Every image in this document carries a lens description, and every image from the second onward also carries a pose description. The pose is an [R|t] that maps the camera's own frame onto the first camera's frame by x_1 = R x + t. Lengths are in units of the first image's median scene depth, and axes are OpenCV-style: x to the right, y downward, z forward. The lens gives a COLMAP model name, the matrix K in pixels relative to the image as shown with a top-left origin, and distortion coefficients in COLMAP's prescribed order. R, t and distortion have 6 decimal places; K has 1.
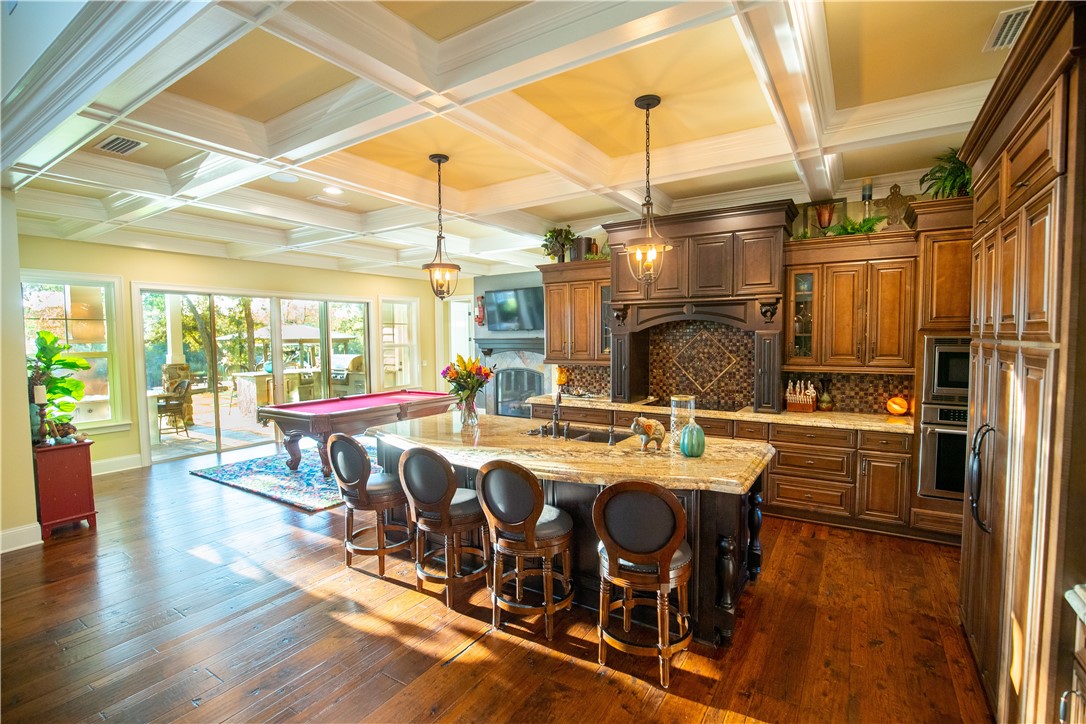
lens RADIAL K [[499.7, 0, 542.1], [0, 499.7, 362.5], [0, 0, 1]] dist [-0.026537, -0.000123]
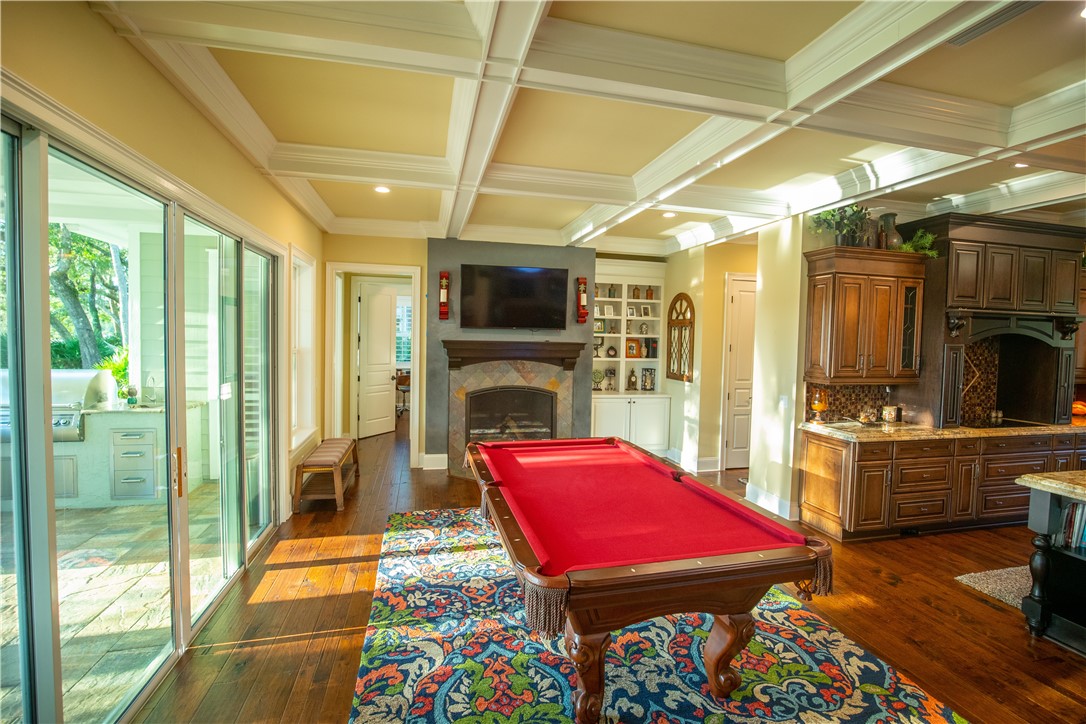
lens RADIAL K [[499.7, 0, 538.9], [0, 499.7, 359.8], [0, 0, 1]] dist [-0.026537, -0.000123]
pose [[0.704499, -0.010095, 0.709633, -0.854106], [0.013469, 0.999909, 0.000852, -0.041522], [-0.709577, 0.008958, 0.704571, 0.846984]]
